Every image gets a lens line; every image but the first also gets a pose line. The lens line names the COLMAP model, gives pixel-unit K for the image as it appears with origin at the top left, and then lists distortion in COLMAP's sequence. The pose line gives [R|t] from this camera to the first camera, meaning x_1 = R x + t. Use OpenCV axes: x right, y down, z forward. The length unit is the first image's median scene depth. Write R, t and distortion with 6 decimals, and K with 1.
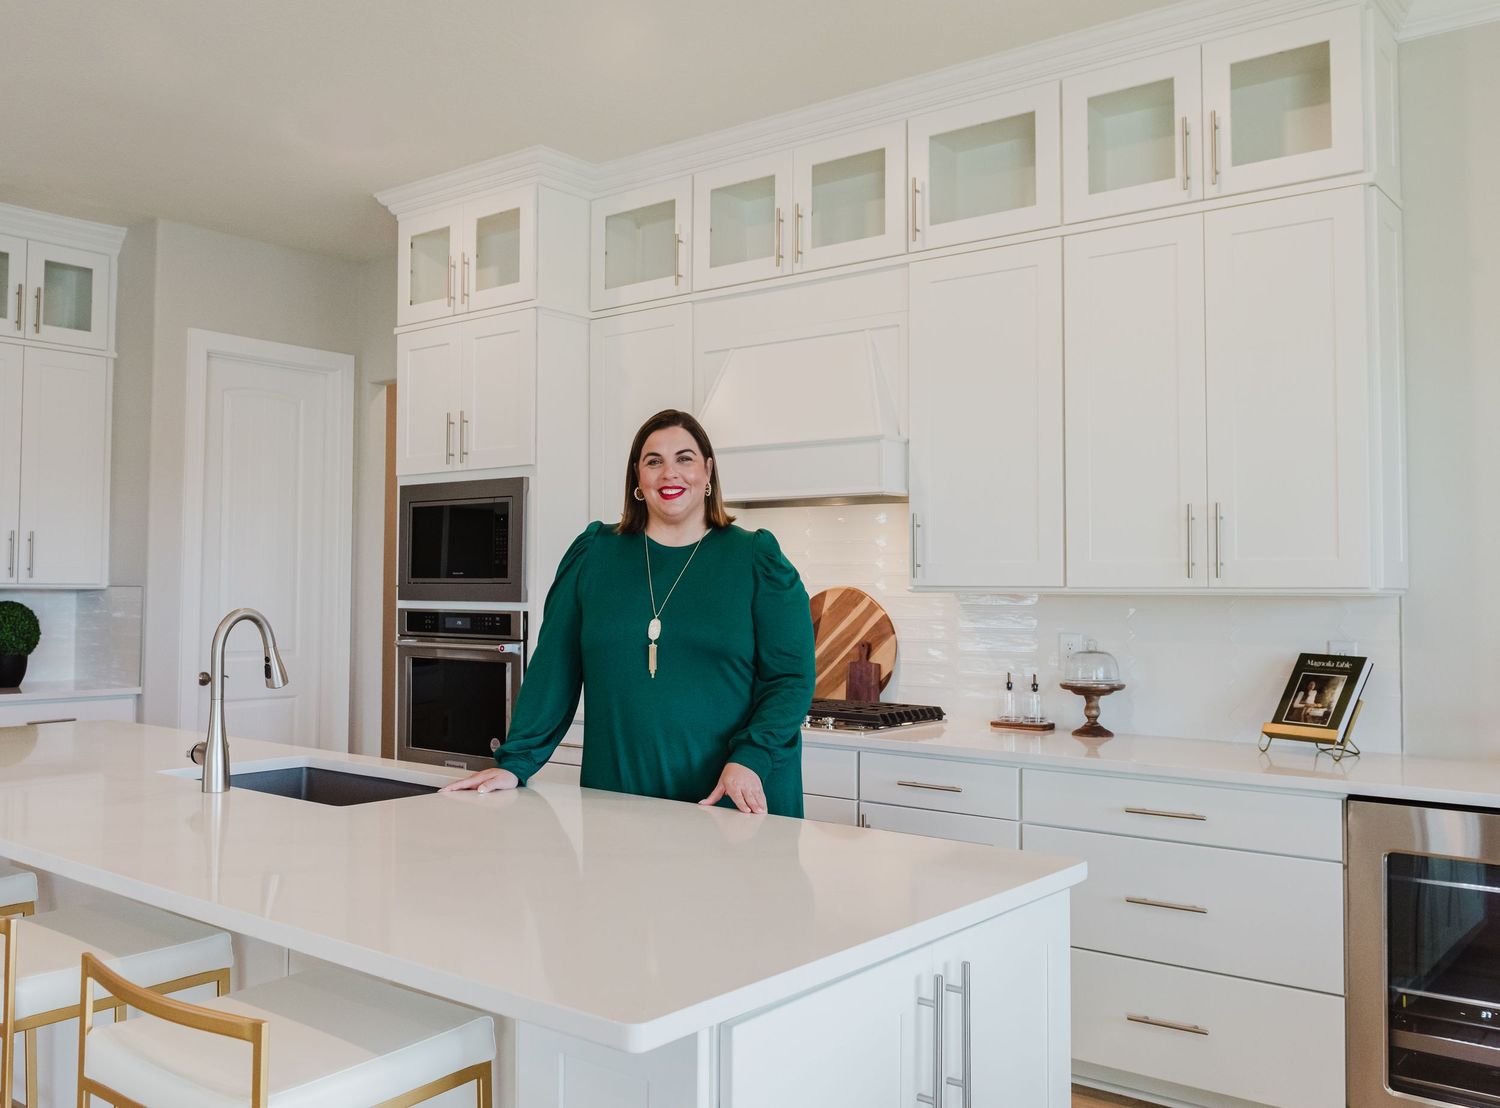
lens RADIAL K [[1313.3, 0, 686.9], [0, 1313.3, 547.2], [0, 0, 1]] dist [-0.004470, -0.019084]
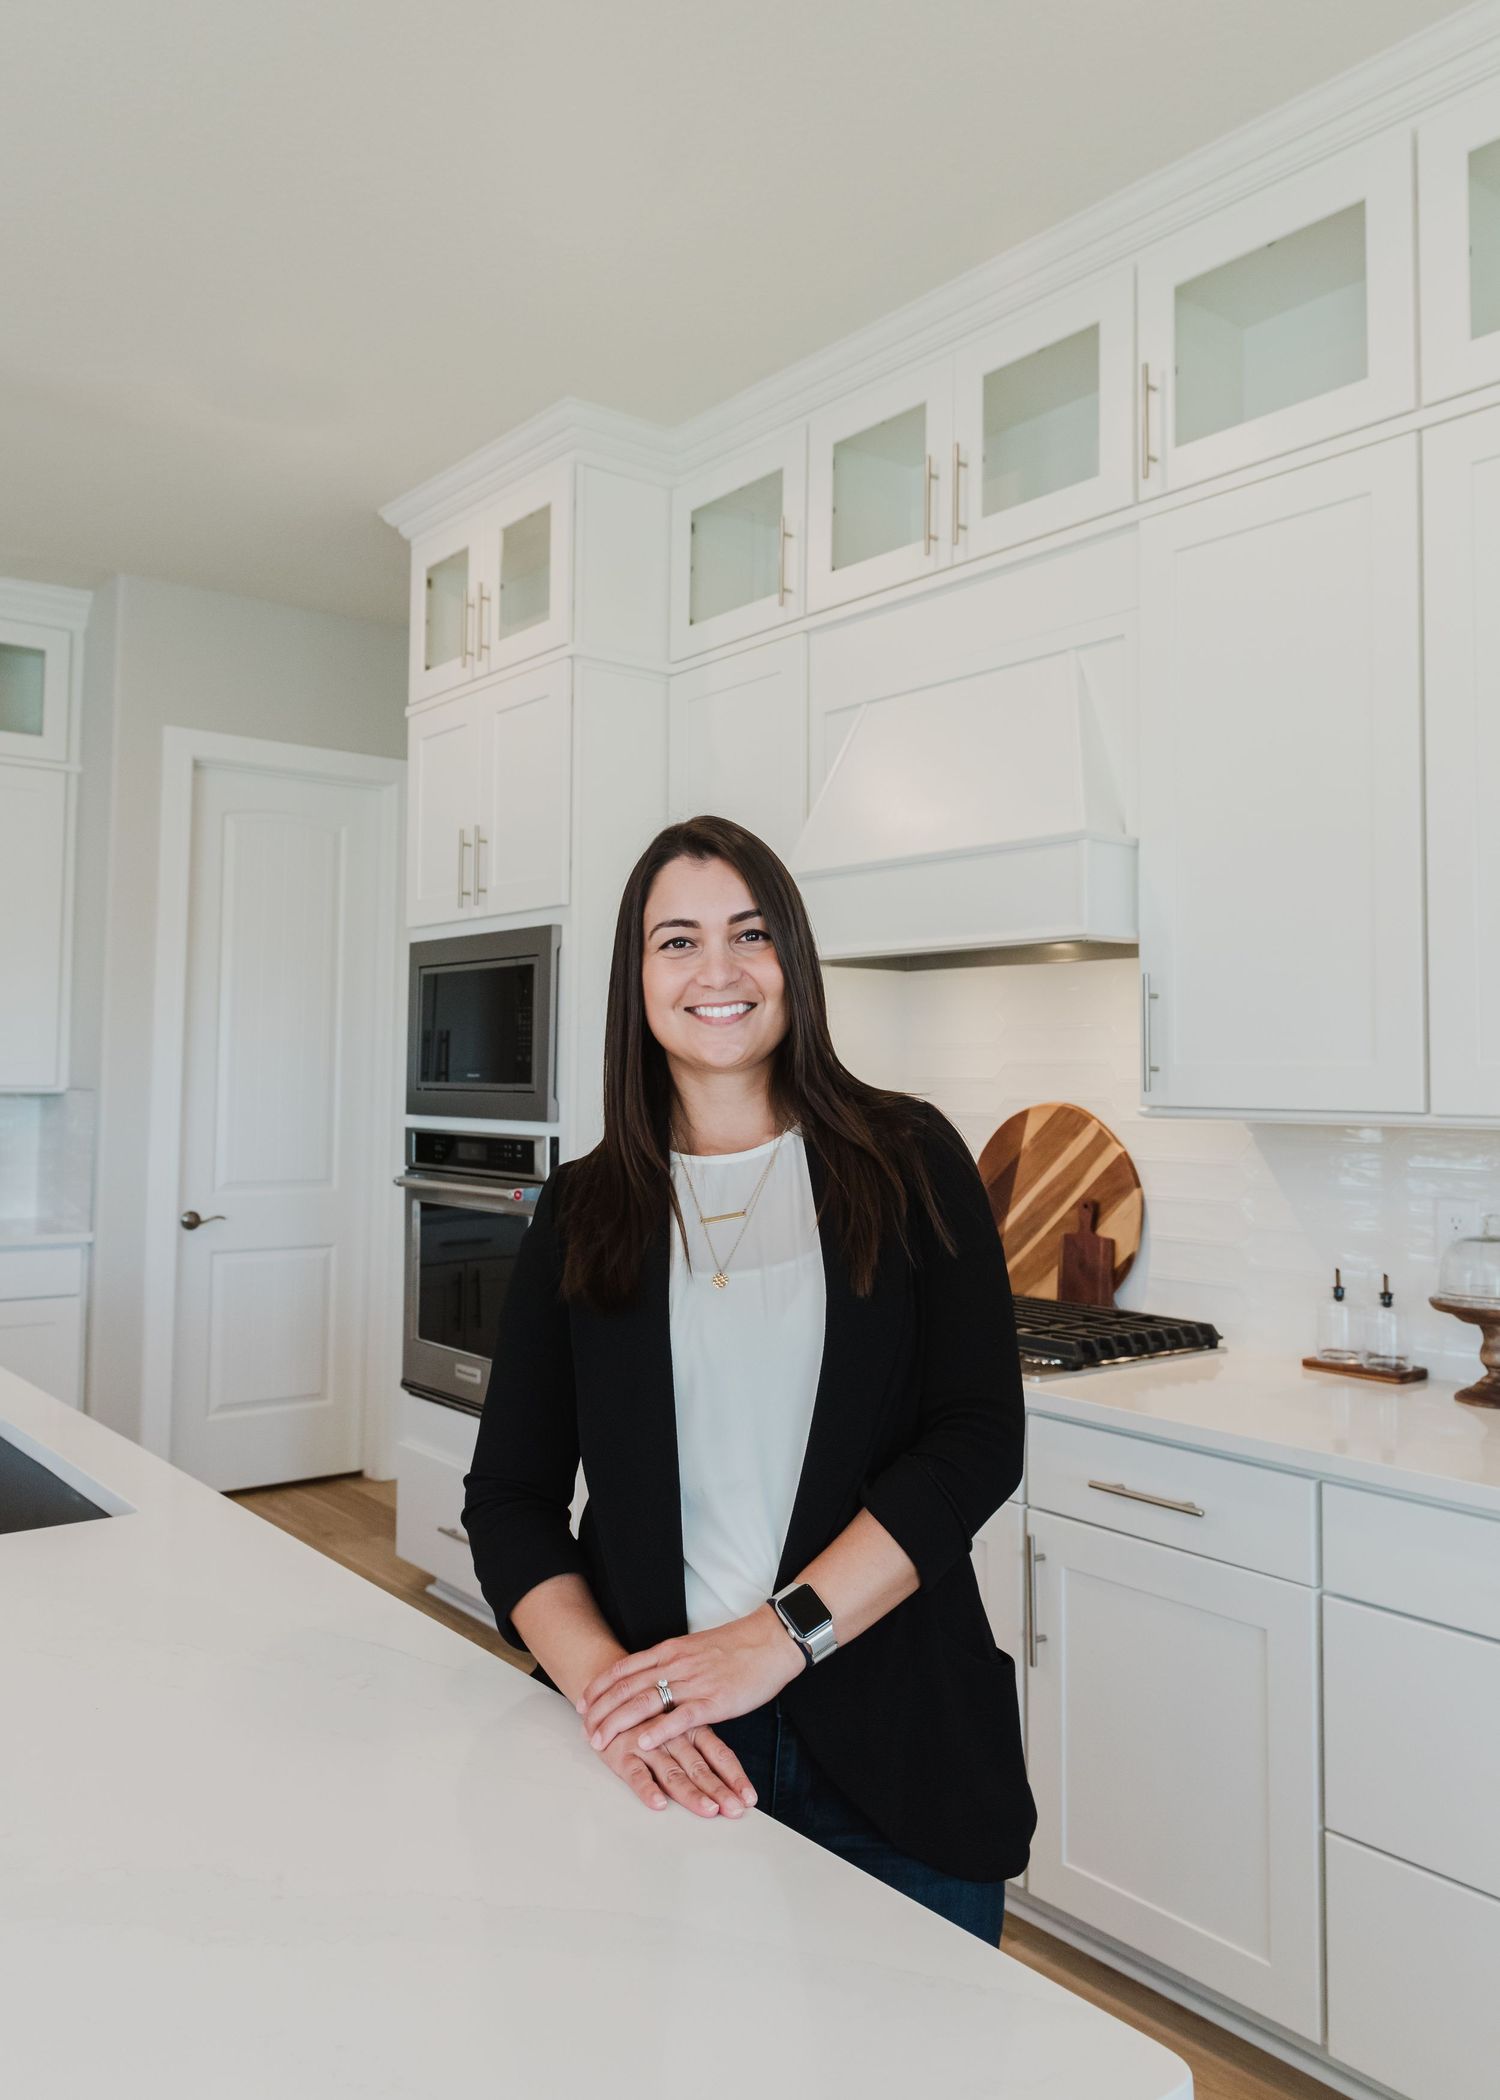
lens RADIAL K [[1610.2, 0, 723.7], [0, 1610.2, 1005.4], [0, 0, 1]] dist [0.009835, -0.009175]
pose [[0.977967, -0.005227, -0.208692, 0.128295], [0.001870, 0.999866, -0.016281, -0.001710], [0.208749, 0.015532, 0.977846, 0.279819]]
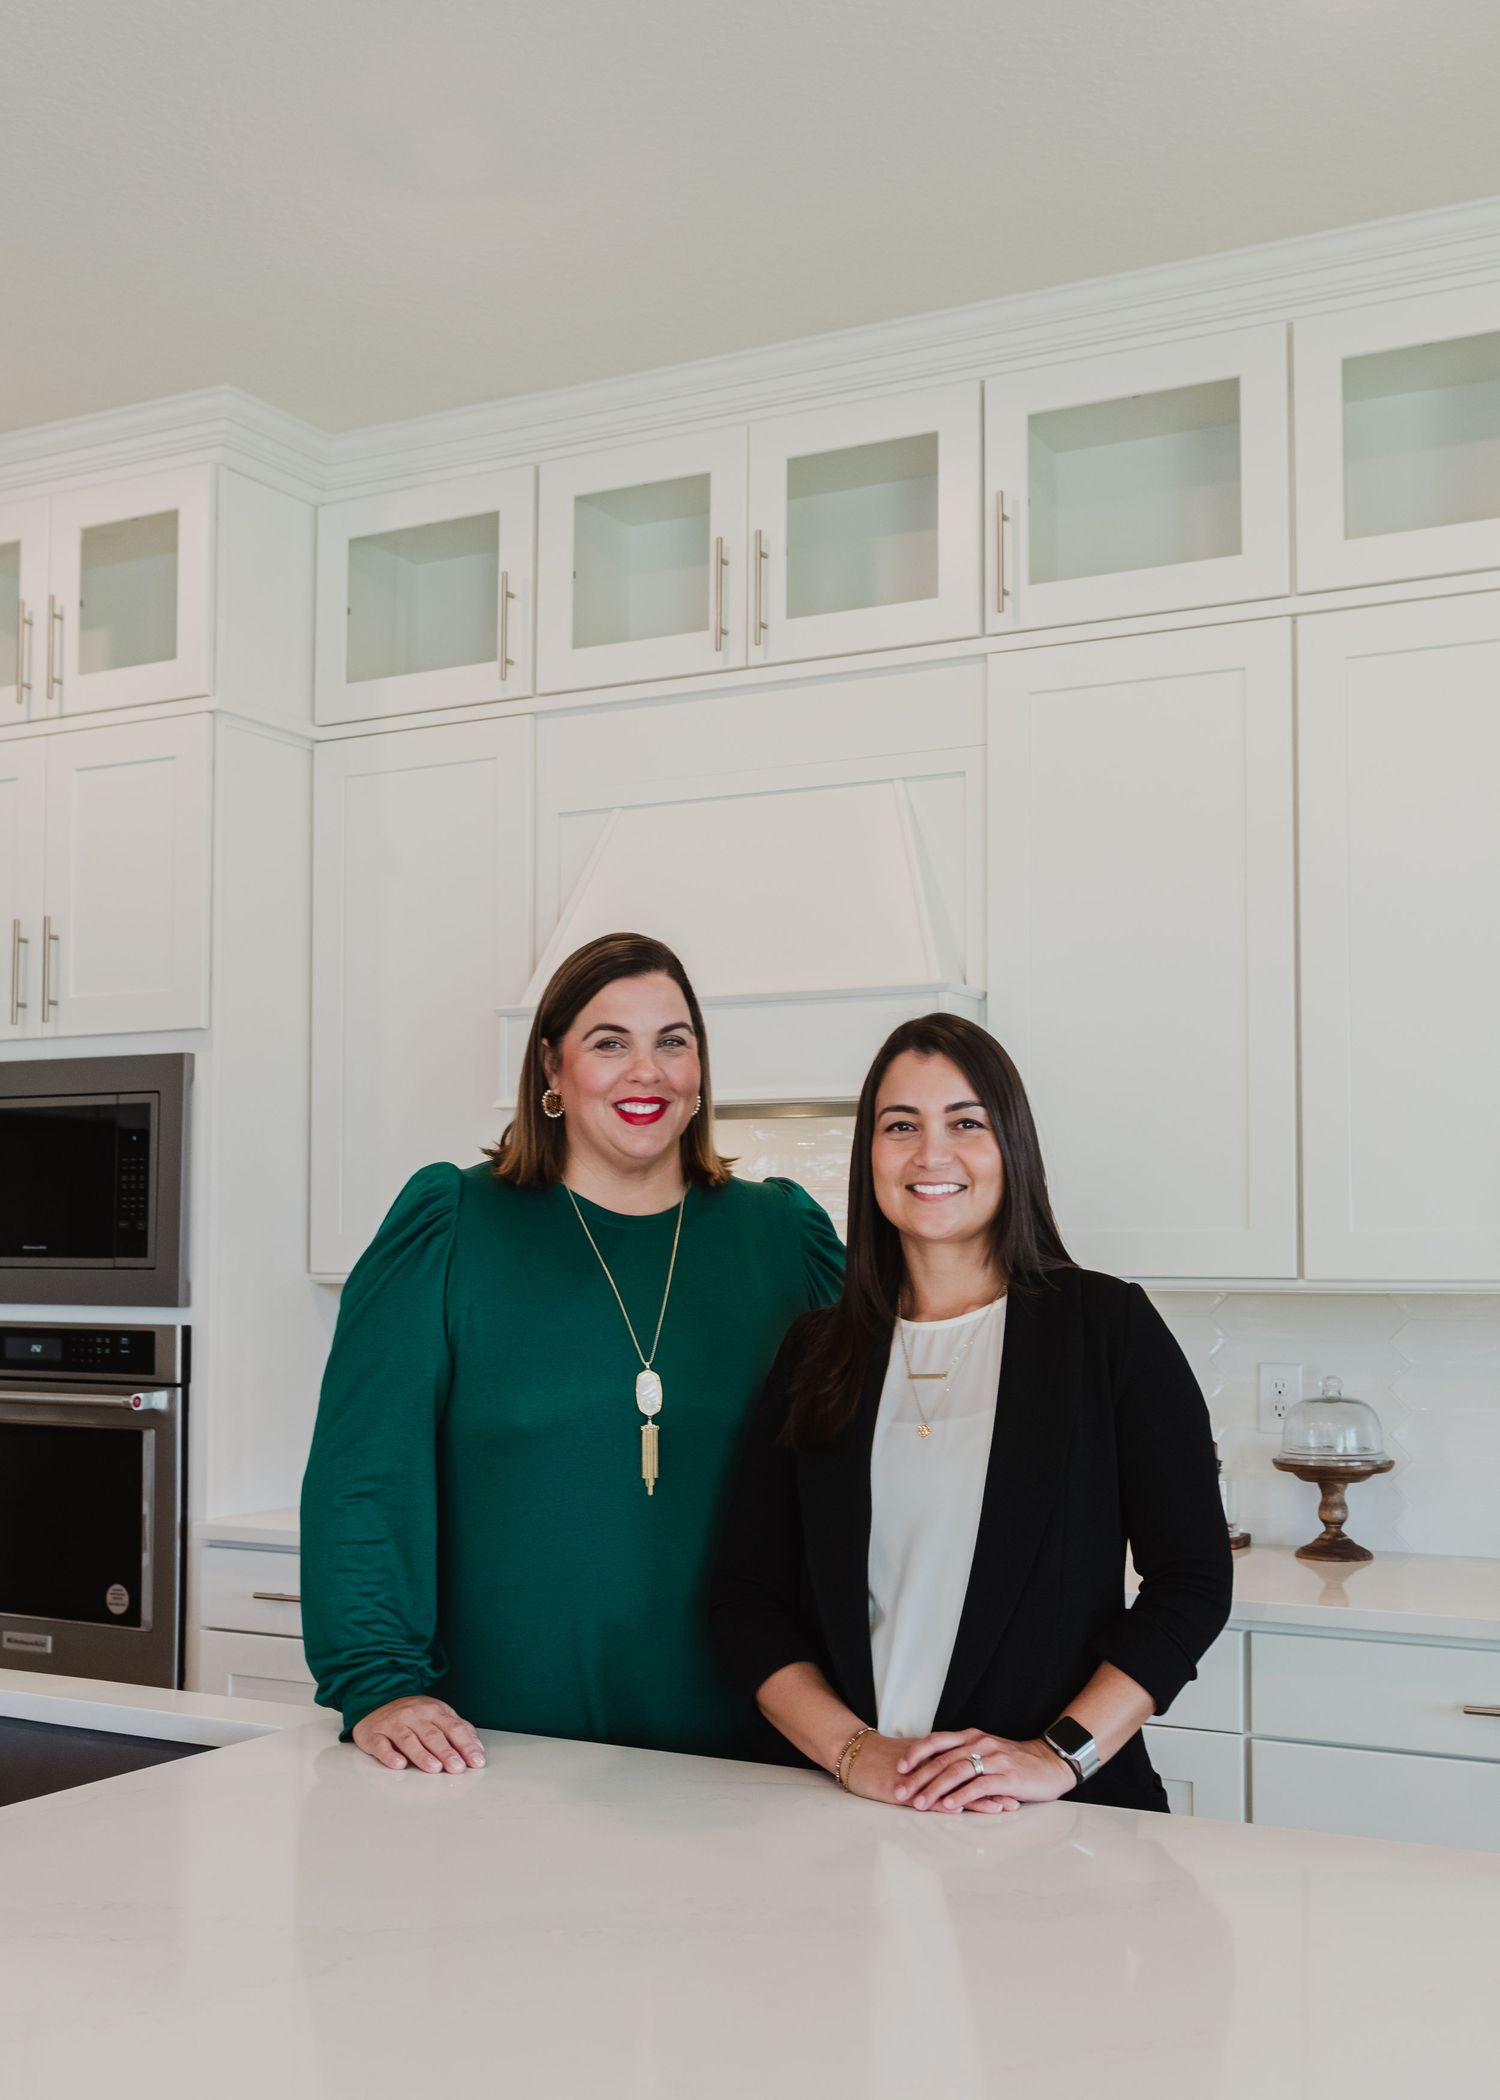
lens RADIAL K [[2331.7, 0, 767.8], [0, 2331.7, 1139.2], [0, 0, 1]] dist [-0.008144, 0.000000]
pose [[0.979339, 0.007029, 0.202103, -0.093548], [-0.003756, 0.999856, -0.016572, -0.008057], [-0.202190, 0.015470, 0.979224, 0.106764]]
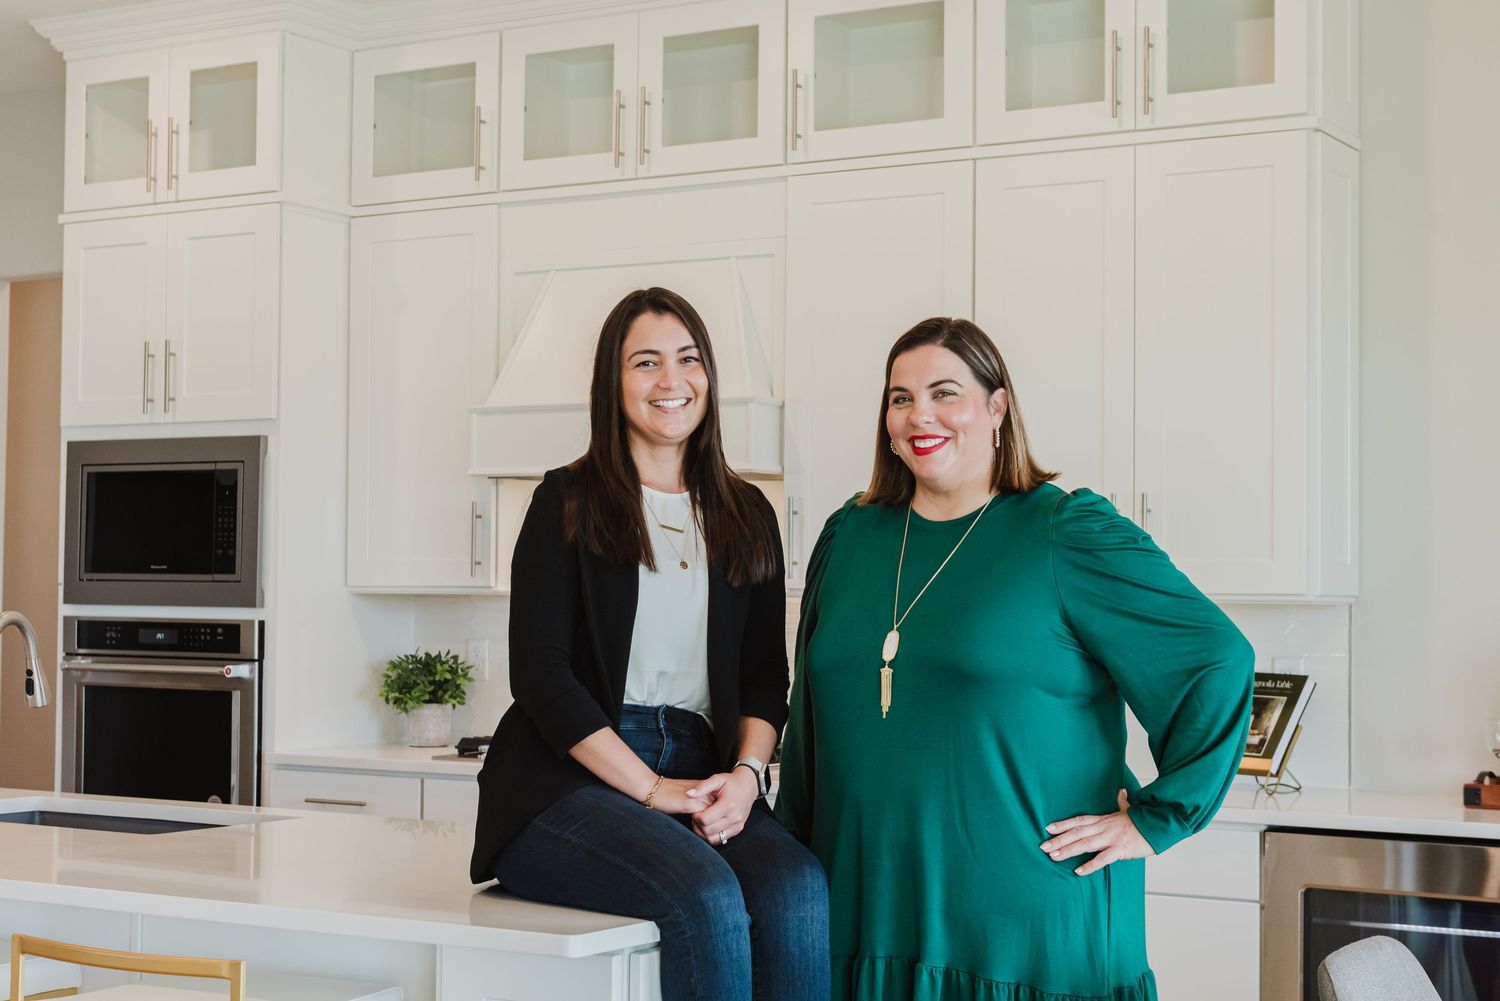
lens RADIAL K [[2337.9, 0, 764.1], [0, 2337.9, 538.1], [0, 0, 1]] dist [-0.001958, 0.000000]
pose [[0.986807, 0.010085, 0.161586, -0.062598], [-0.011433, 0.999907, 0.007416, -0.010233], [-0.161496, -0.009165, 0.986831, -0.347739]]
